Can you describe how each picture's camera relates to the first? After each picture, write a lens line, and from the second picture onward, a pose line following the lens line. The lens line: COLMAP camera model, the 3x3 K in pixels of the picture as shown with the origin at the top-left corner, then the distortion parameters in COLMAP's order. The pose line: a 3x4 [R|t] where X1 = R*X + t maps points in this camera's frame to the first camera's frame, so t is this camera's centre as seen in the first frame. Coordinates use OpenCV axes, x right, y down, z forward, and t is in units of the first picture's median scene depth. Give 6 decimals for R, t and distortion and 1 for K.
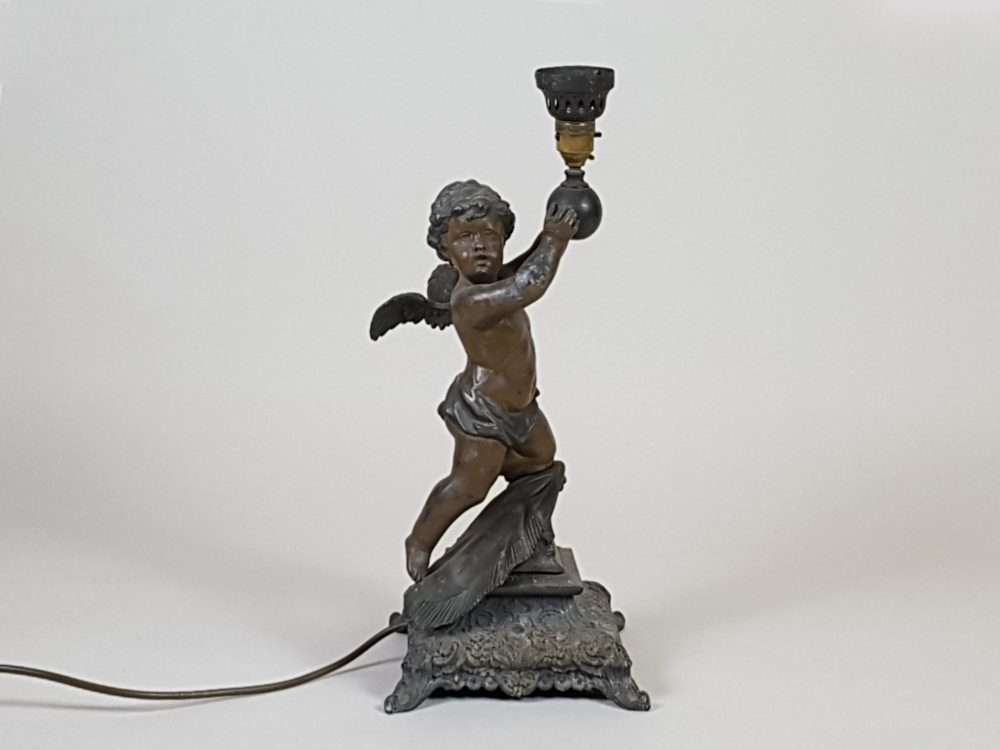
lens RADIAL K [[762.4, 0, 500.0], [0, 762.4, 375.0], [0, 0, 1]] dist [-0.001967, 0.000124]
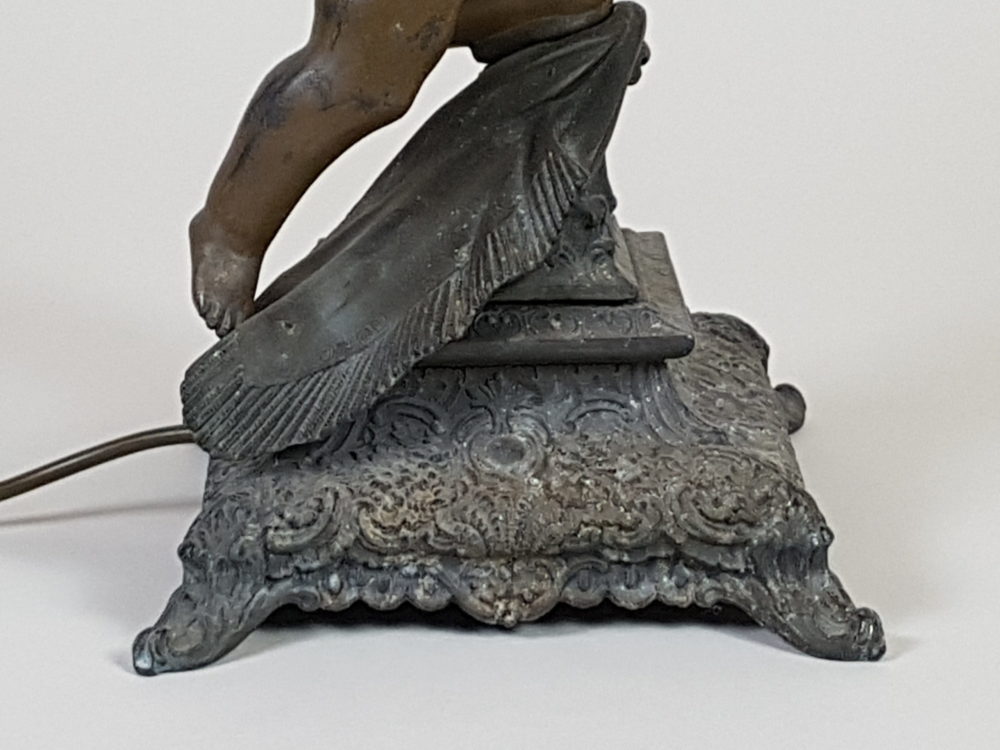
lens RADIAL K [[762.4, 0, 500.0], [0, 762.4, 375.0], [0, 0, 1]] dist [-0.001967, 0.000124]
pose [[0.978451, -0.024602, -0.205007, 0.097929], [0.079925, 0.960603, 0.266183, 0.203403], [0.190382, -0.276832, 0.941870, 0.675253]]
